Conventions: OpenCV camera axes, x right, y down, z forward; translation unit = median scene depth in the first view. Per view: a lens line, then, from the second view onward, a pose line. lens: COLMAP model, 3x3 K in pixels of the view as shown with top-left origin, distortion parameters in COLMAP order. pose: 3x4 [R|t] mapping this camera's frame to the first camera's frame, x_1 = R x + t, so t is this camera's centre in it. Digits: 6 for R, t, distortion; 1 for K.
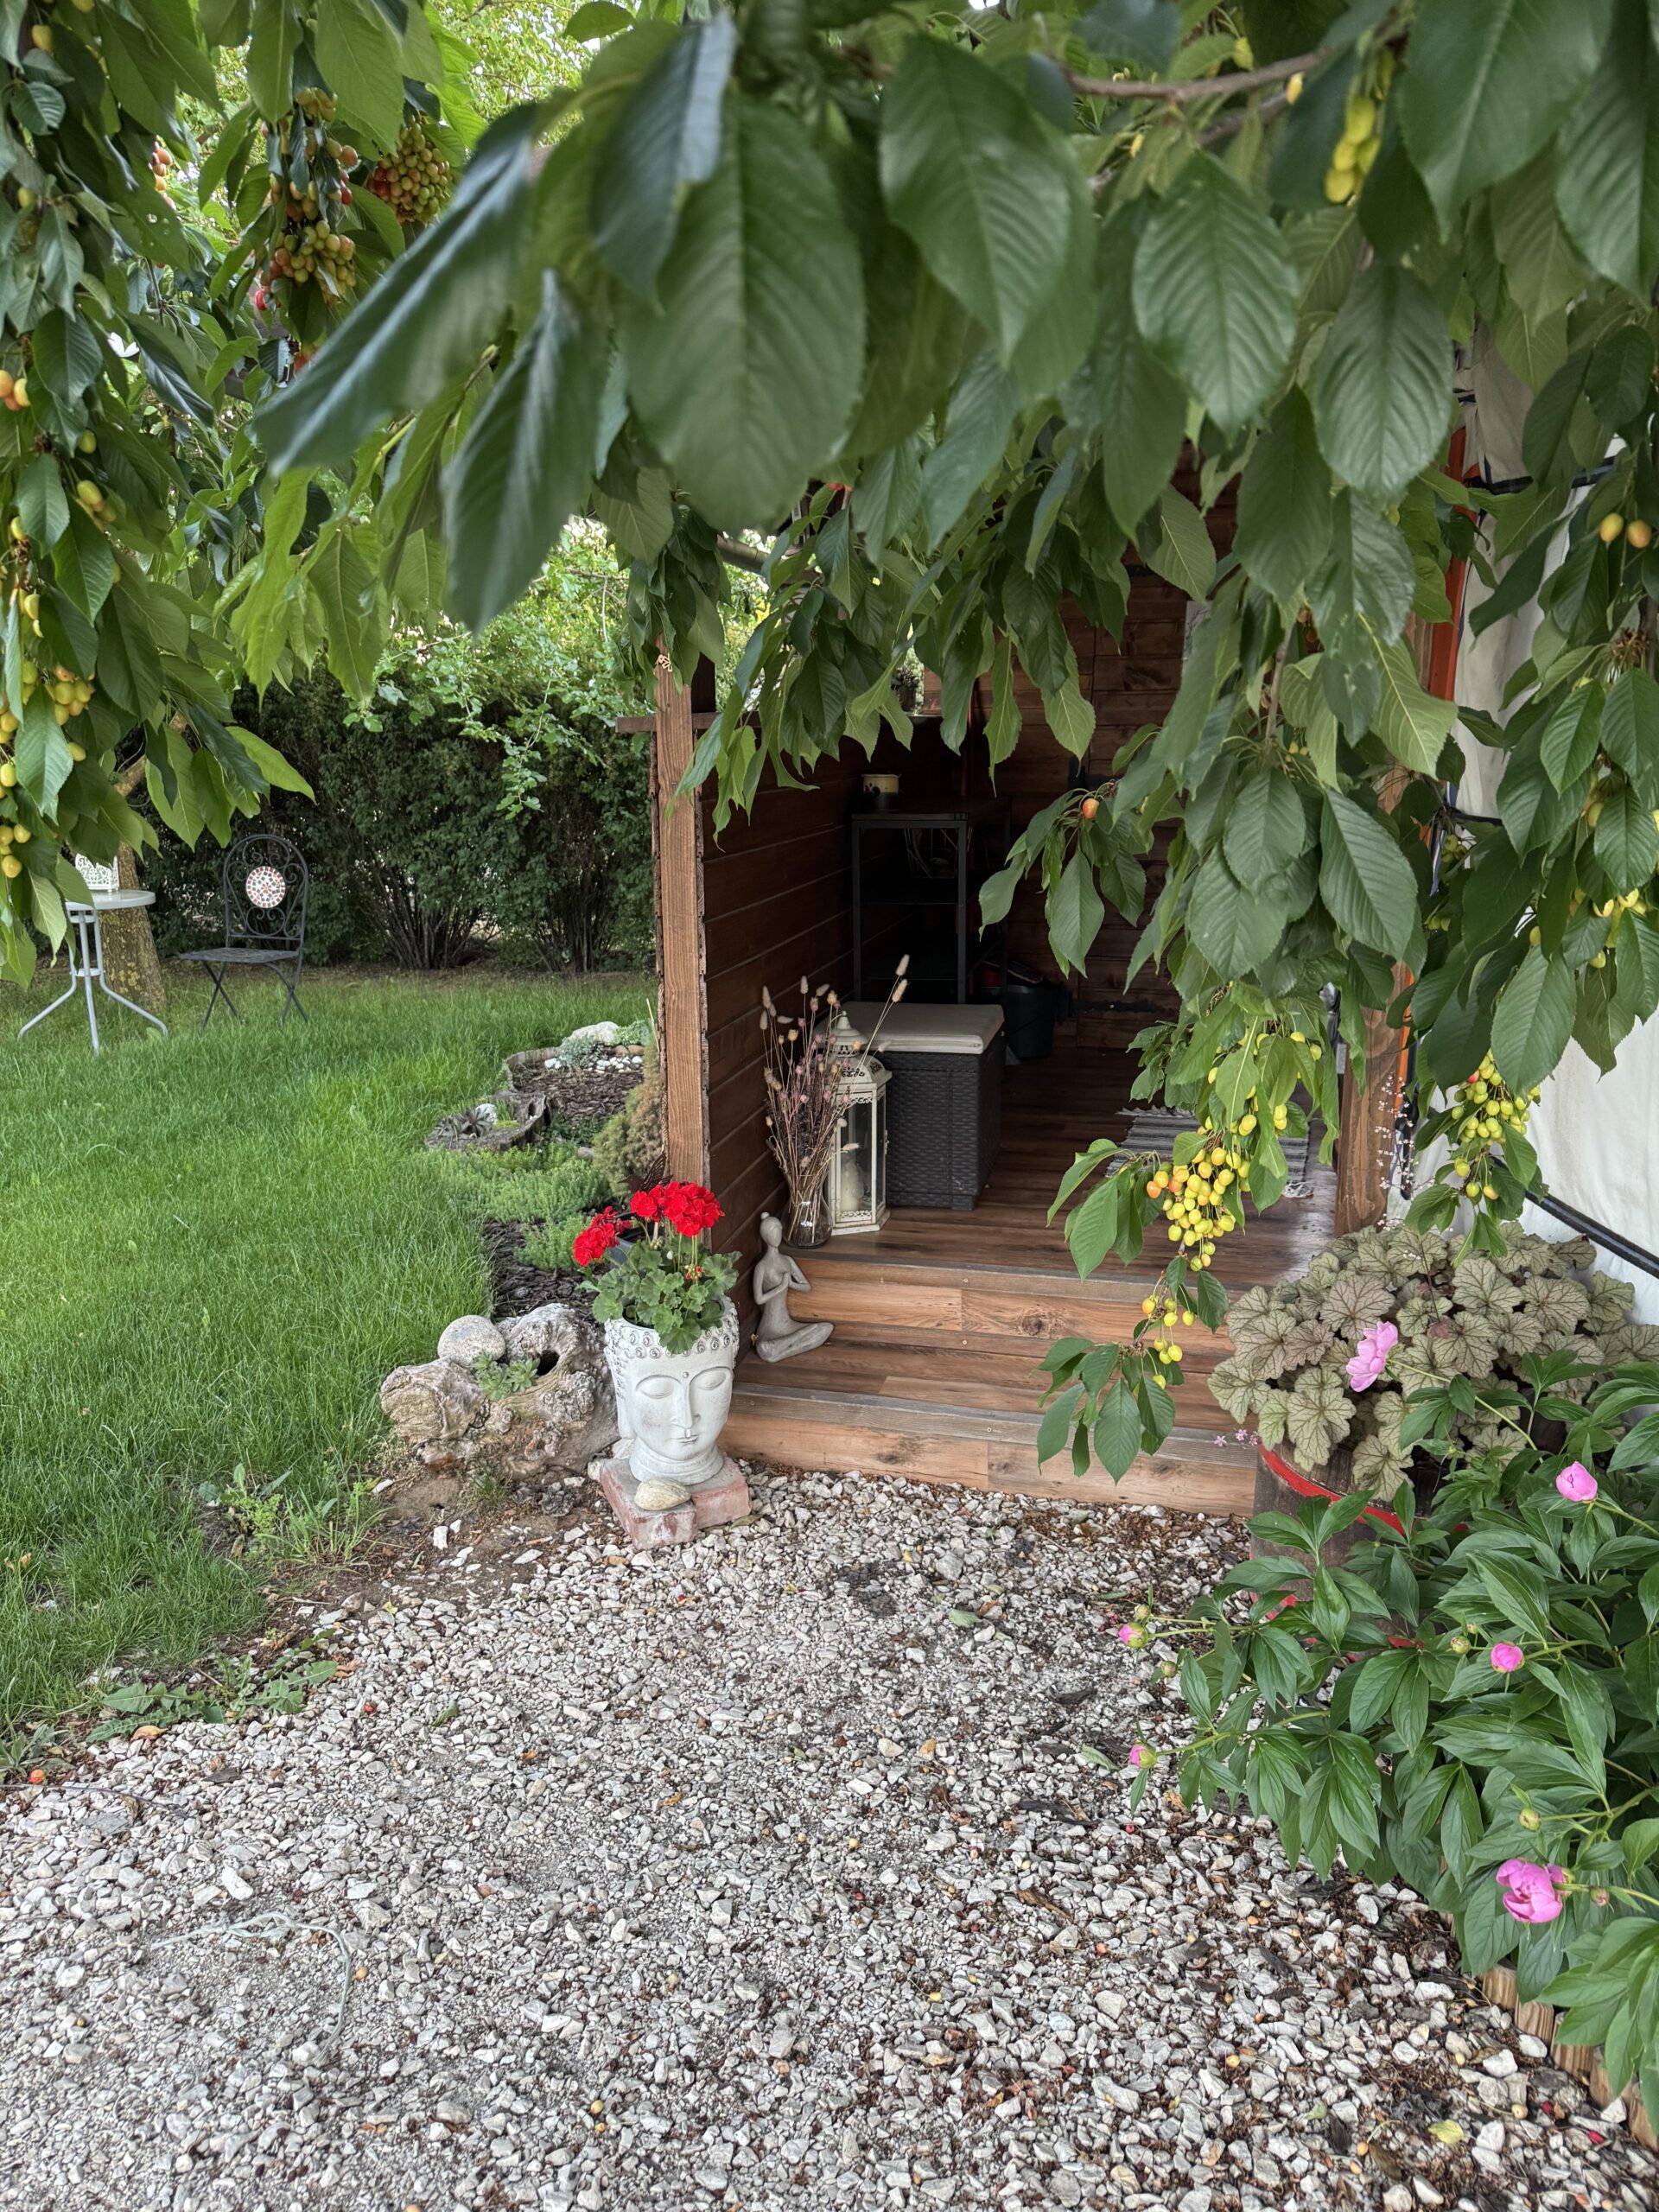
lens RADIAL K [[1540.4, 0, 839.6], [0, 1540.4, 1079.3], [0, 0, 1]] dist [0.130934, -0.235480]
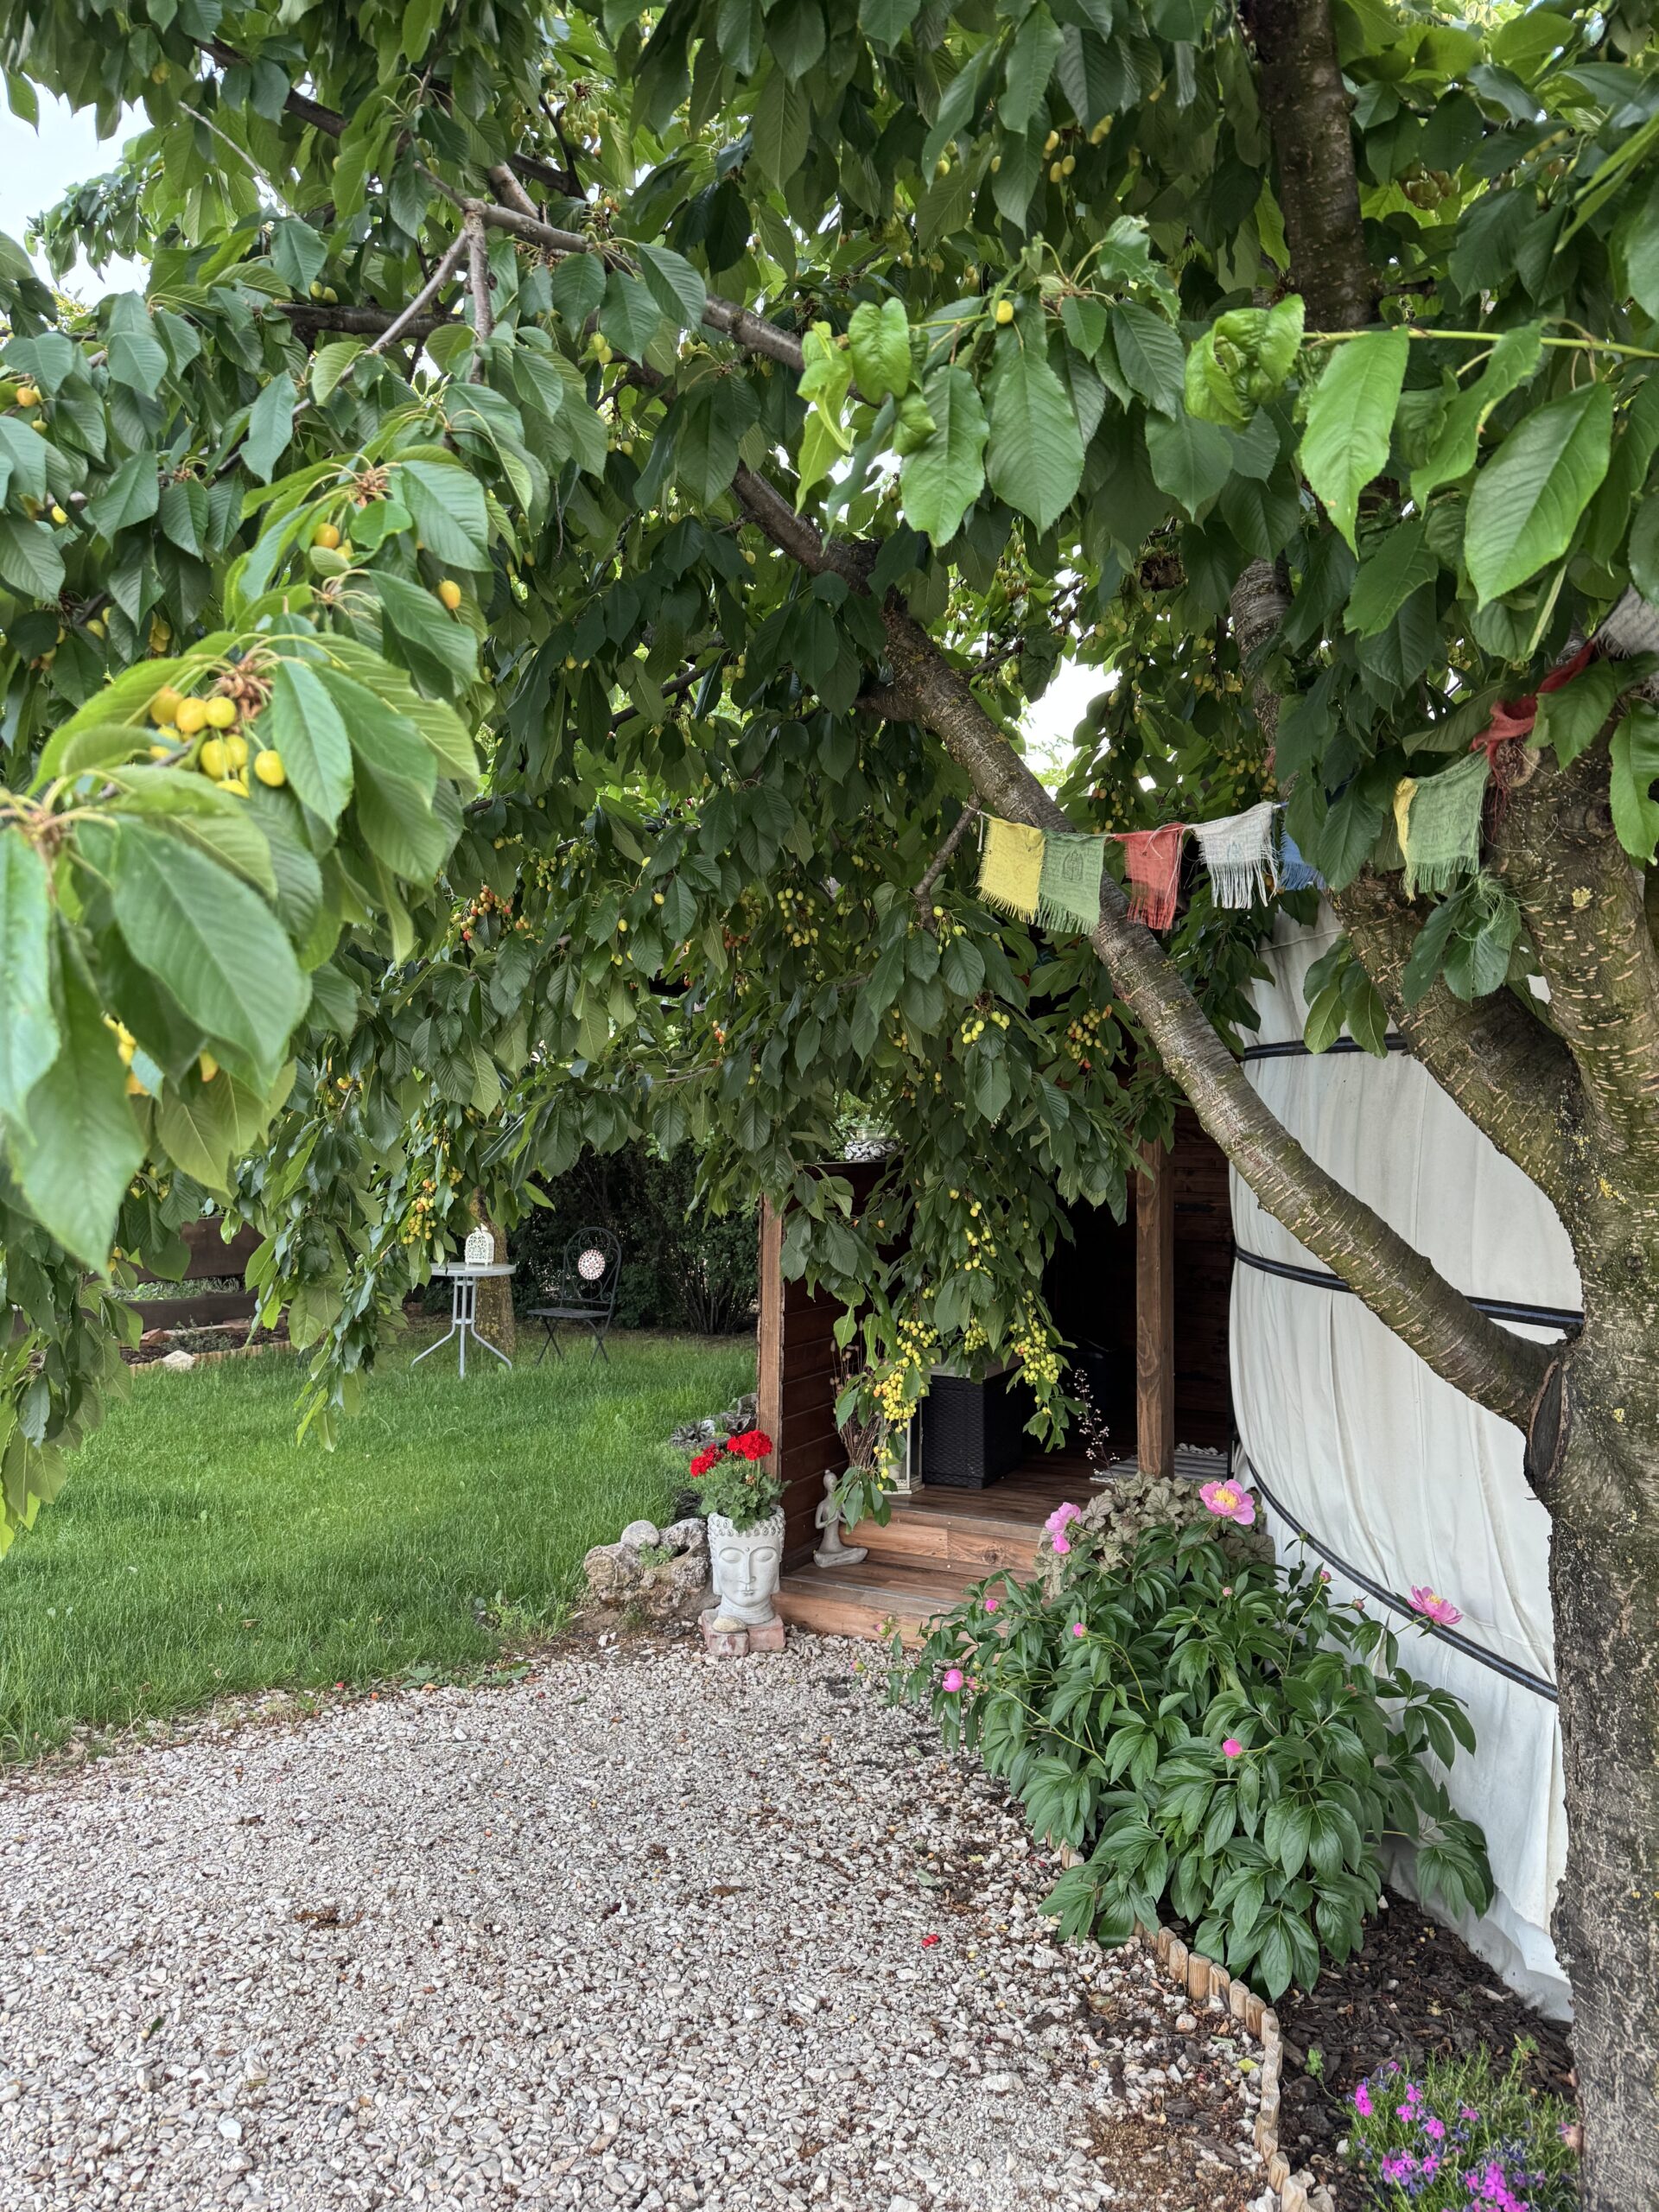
lens RADIAL K [[1540.4, 0, 839.6], [0, 1540.4, 1079.3], [0, 0, 1]] dist [0.130934, -0.235480]
pose [[0.975146, 0.008585, -0.221395, 0.338718], [-0.064816, 0.966588, -0.248005, 0.100691], [0.211869, 0.256191, 0.943121, -0.650274]]
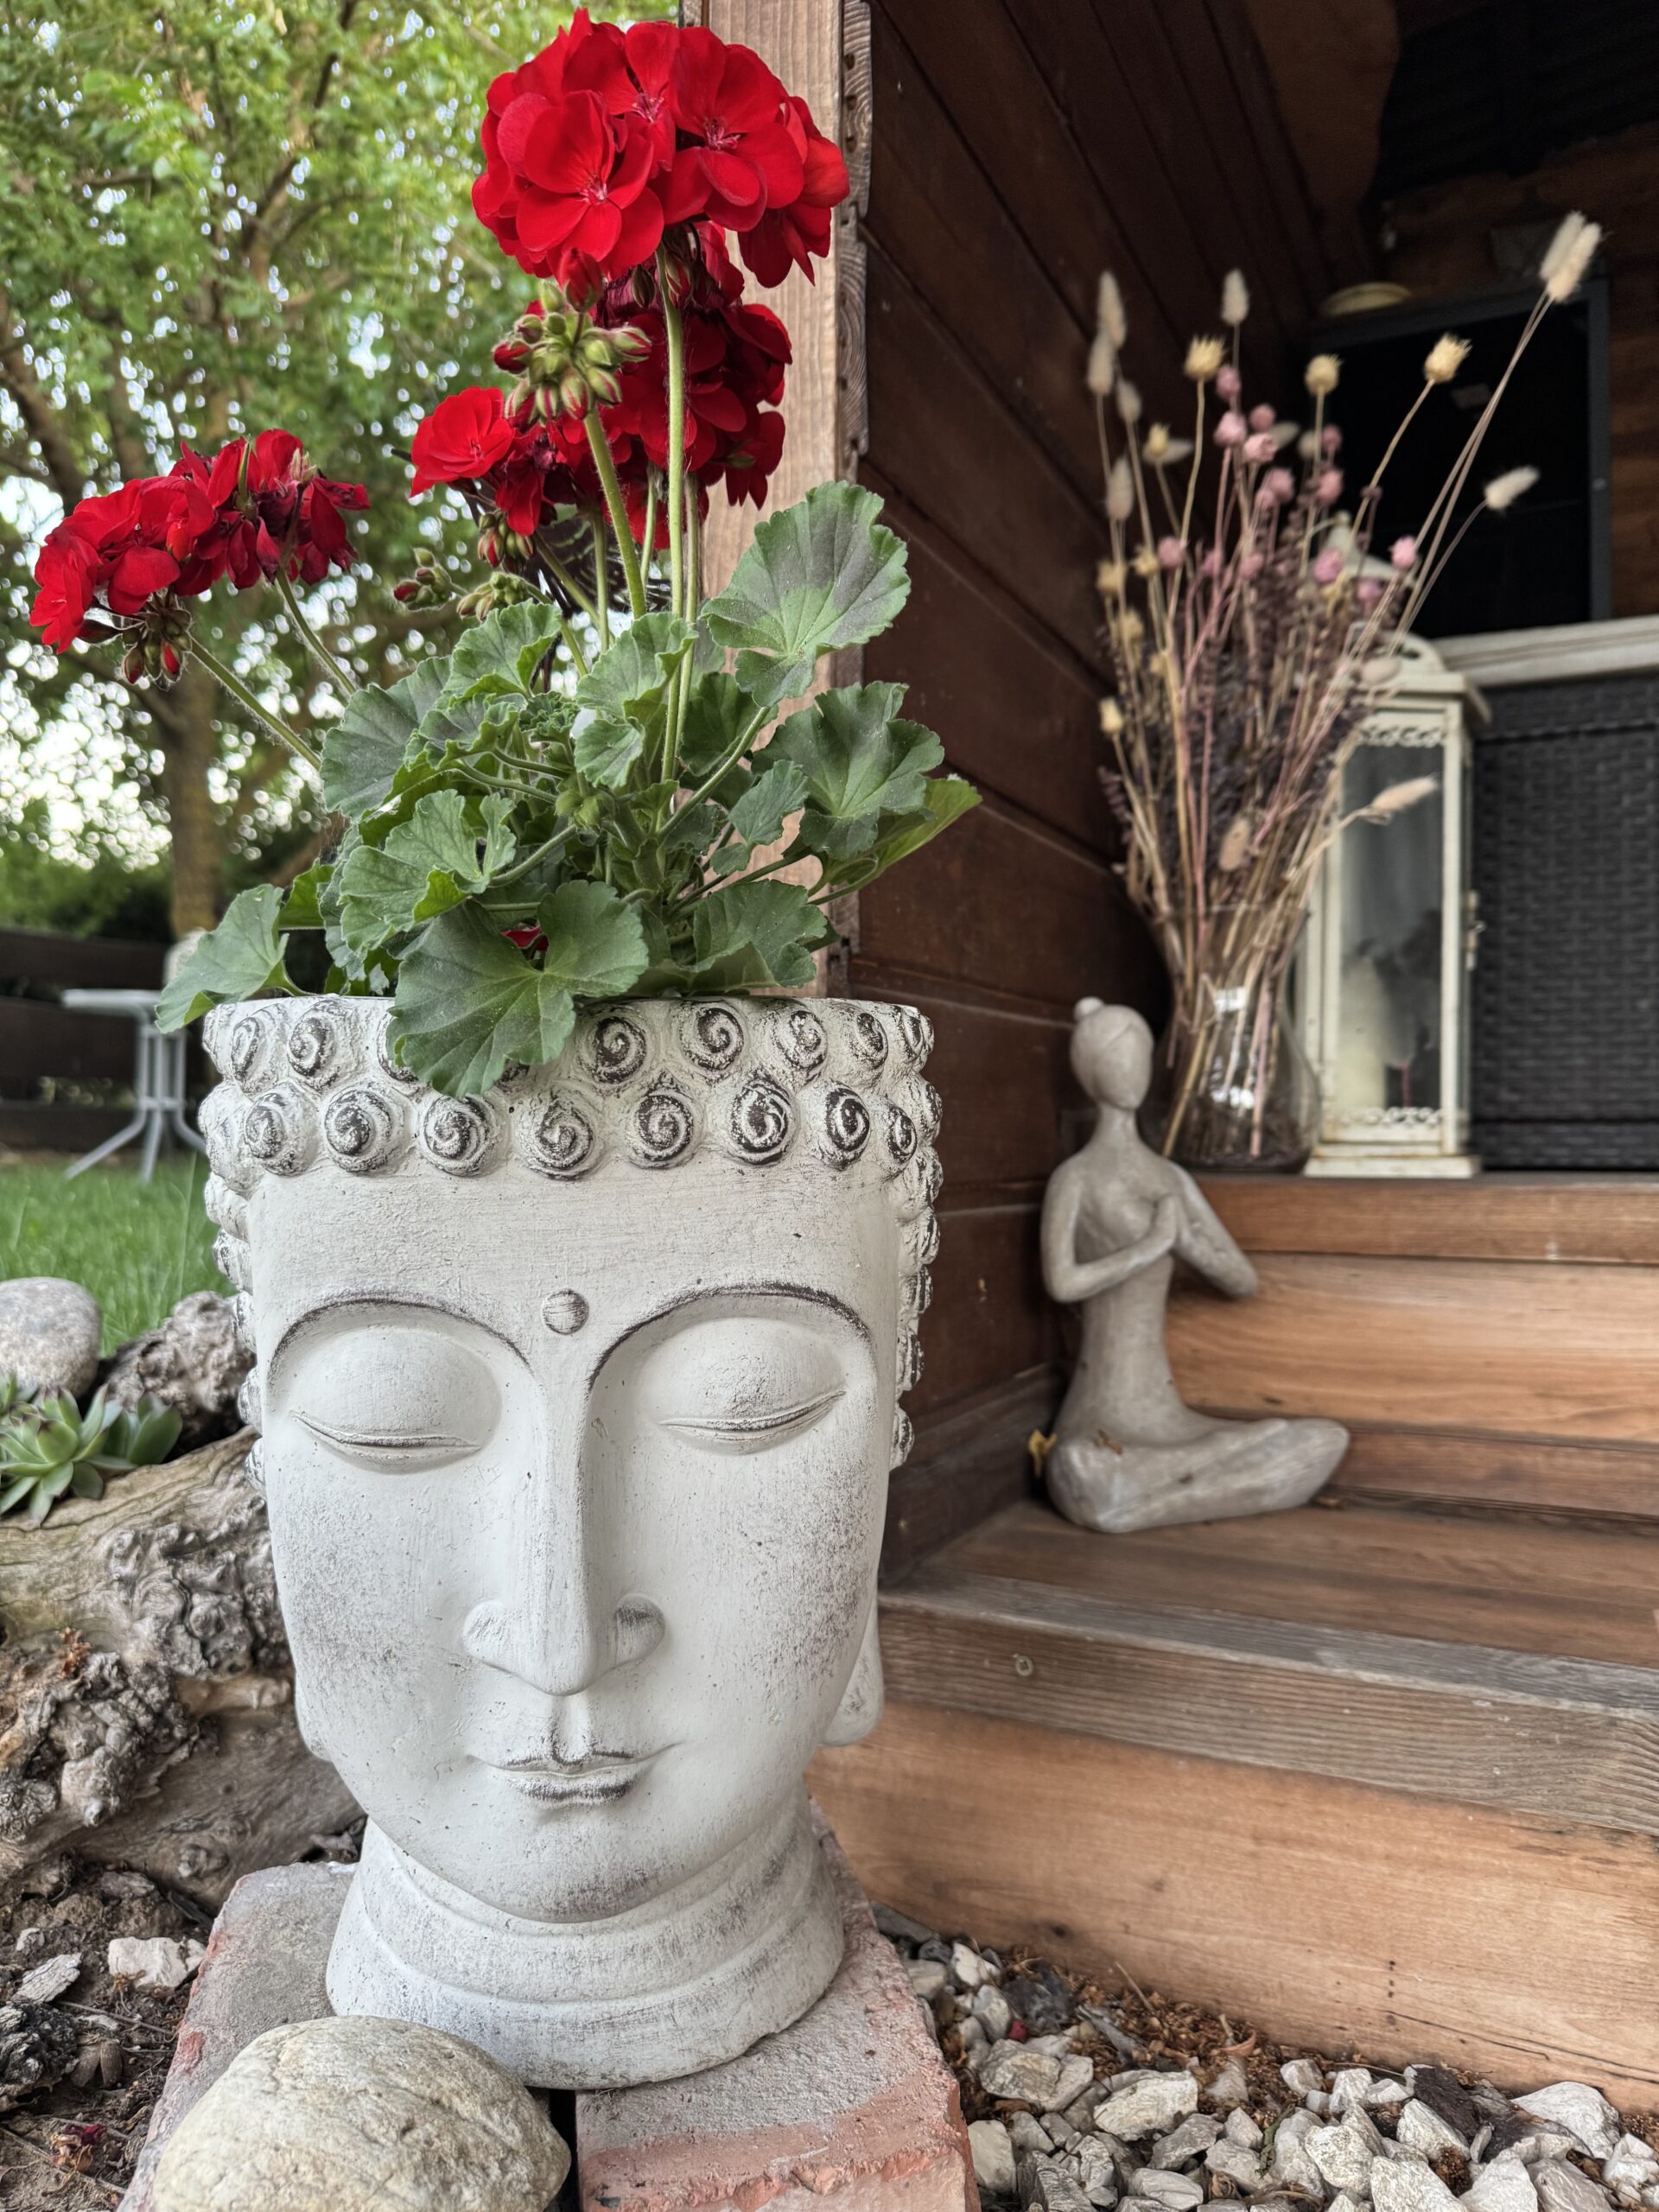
lens RADIAL K [[1564.3, 0, 805.6], [0, 1564.3, 1111.1], [0, 0, 1]] dist [-0.003671, -0.003573]
pose [[0.976016, 0.005449, -0.217629, -0.039659], [-0.055594, 0.972779, -0.224969, 0.187516], [0.210478, 0.231672, 0.949751, 0.783615]]
